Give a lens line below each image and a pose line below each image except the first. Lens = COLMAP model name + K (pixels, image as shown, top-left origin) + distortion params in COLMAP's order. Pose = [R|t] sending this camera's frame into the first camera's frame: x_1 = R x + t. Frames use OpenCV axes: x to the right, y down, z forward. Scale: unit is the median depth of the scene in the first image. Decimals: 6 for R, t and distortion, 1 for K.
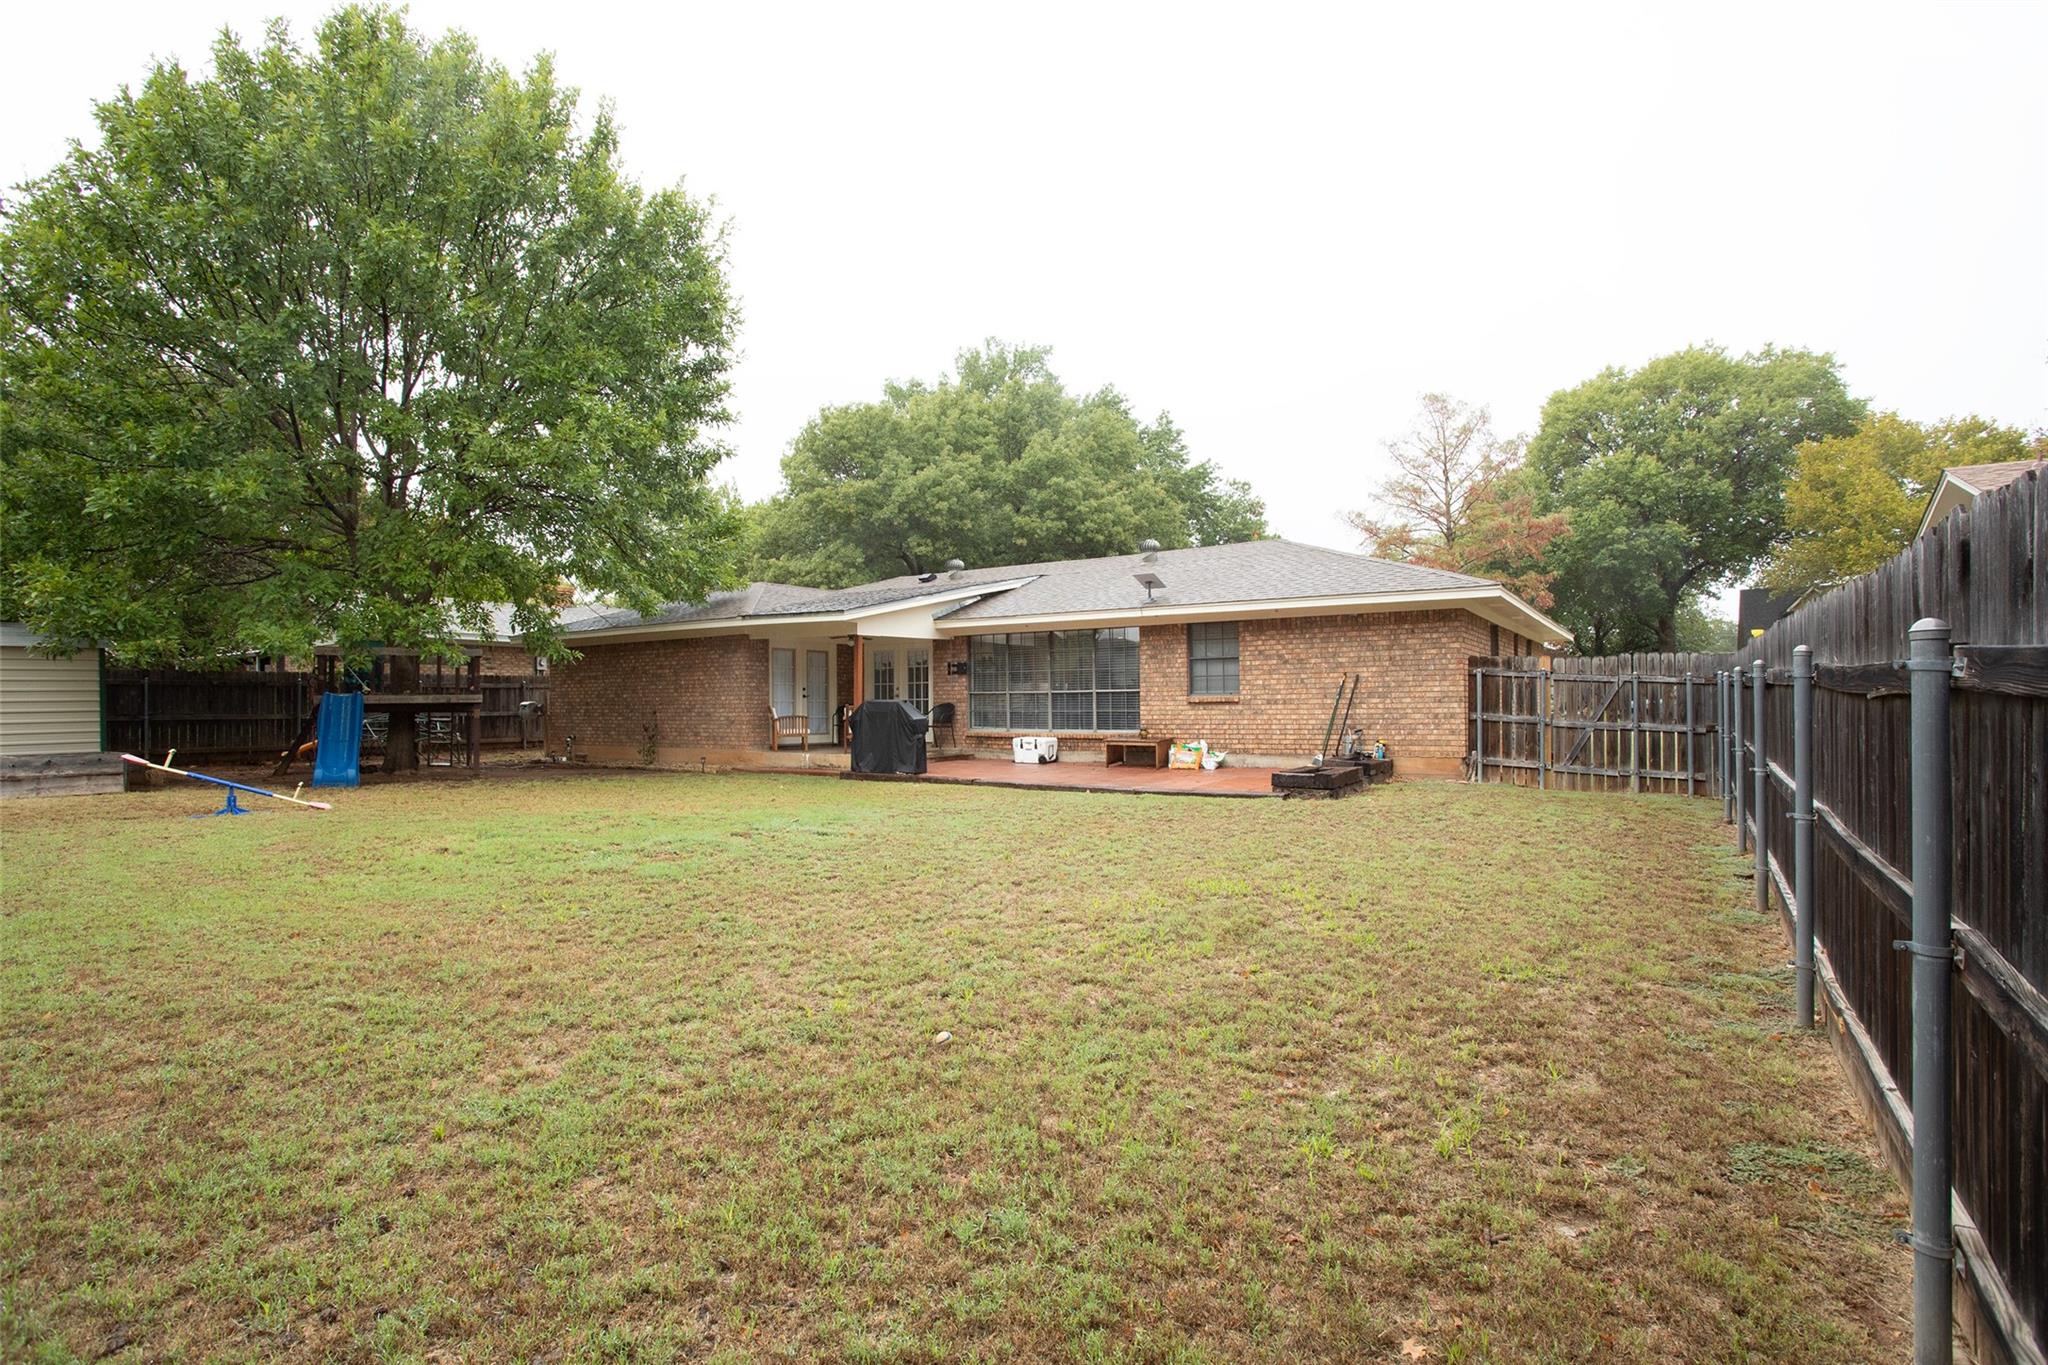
lens RADIAL K [[992.9, 0, 1030.6], [0, 992.9, 696.9], [0, 0, 1]] dist [-0.065493, 0.026233]
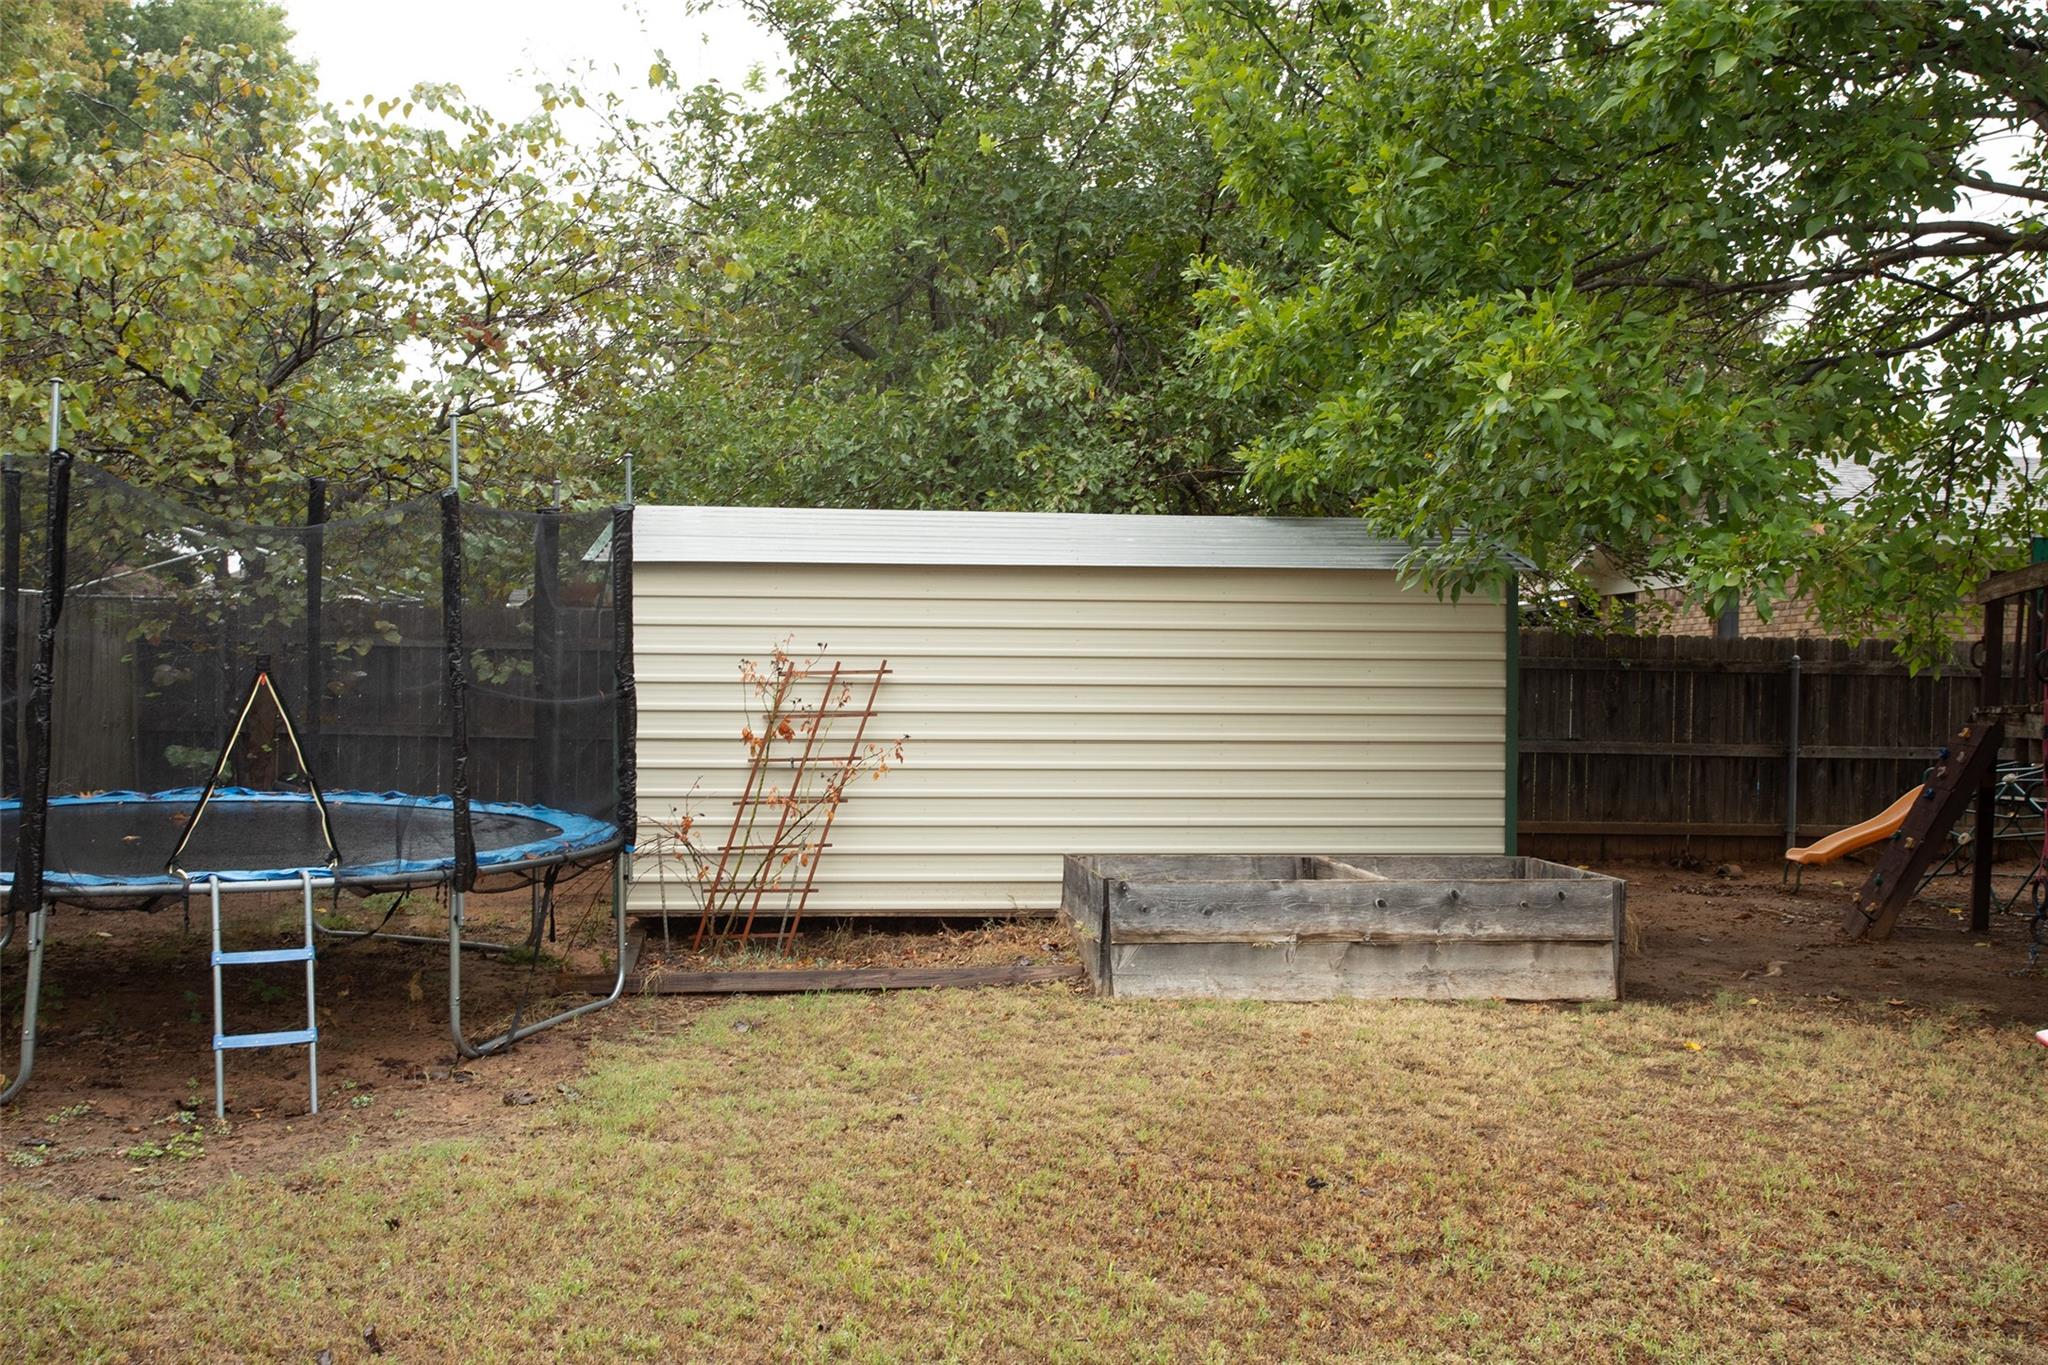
lens RADIAL K [[1770.7, 0, 1034.4], [0, 1770.7, 691.0], [0, 0, 1]] dist [0.030872, 0.014660]
pose [[0.648292, 0.020647, -0.761112, -0.517720], [-0.019346, 0.999756, 0.010643, -0.007810], [0.761146, 0.007825, 0.648533, 0.378300]]
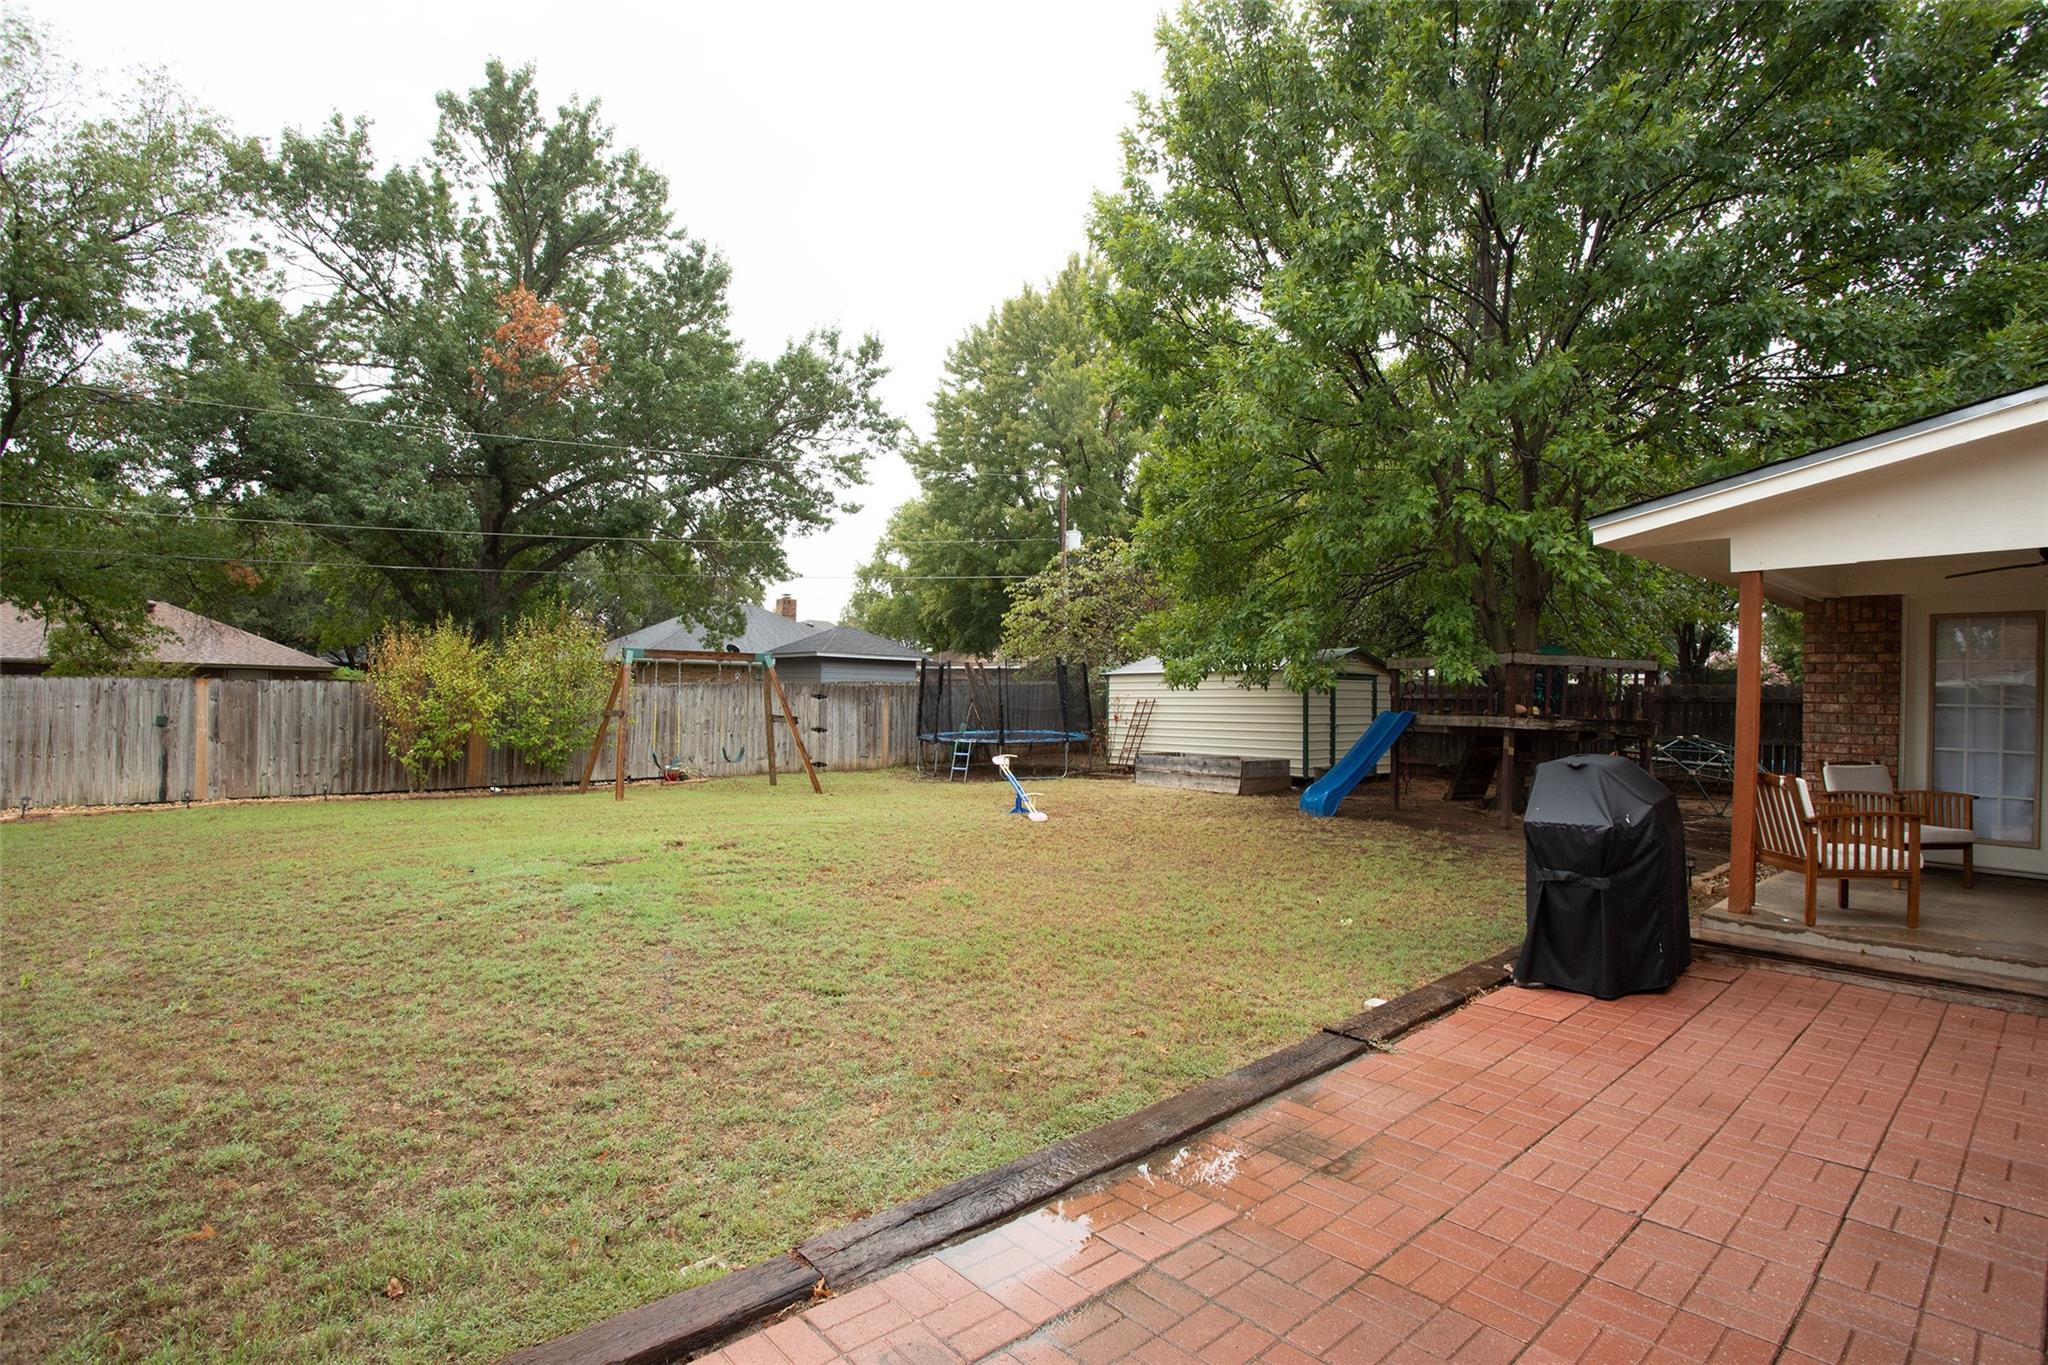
lens RADIAL K [[992.9, 0, 1025.0], [0, 992.9, 692.9], [0, 0, 1]] dist [-0.065493, 0.026233]
pose [[-0.254068, -0.001622, -0.967185, 0.231975], [-0.010360, 0.999946, 0.001044, -0.018188], [0.967131, 0.010286, -0.254071, 0.887643]]
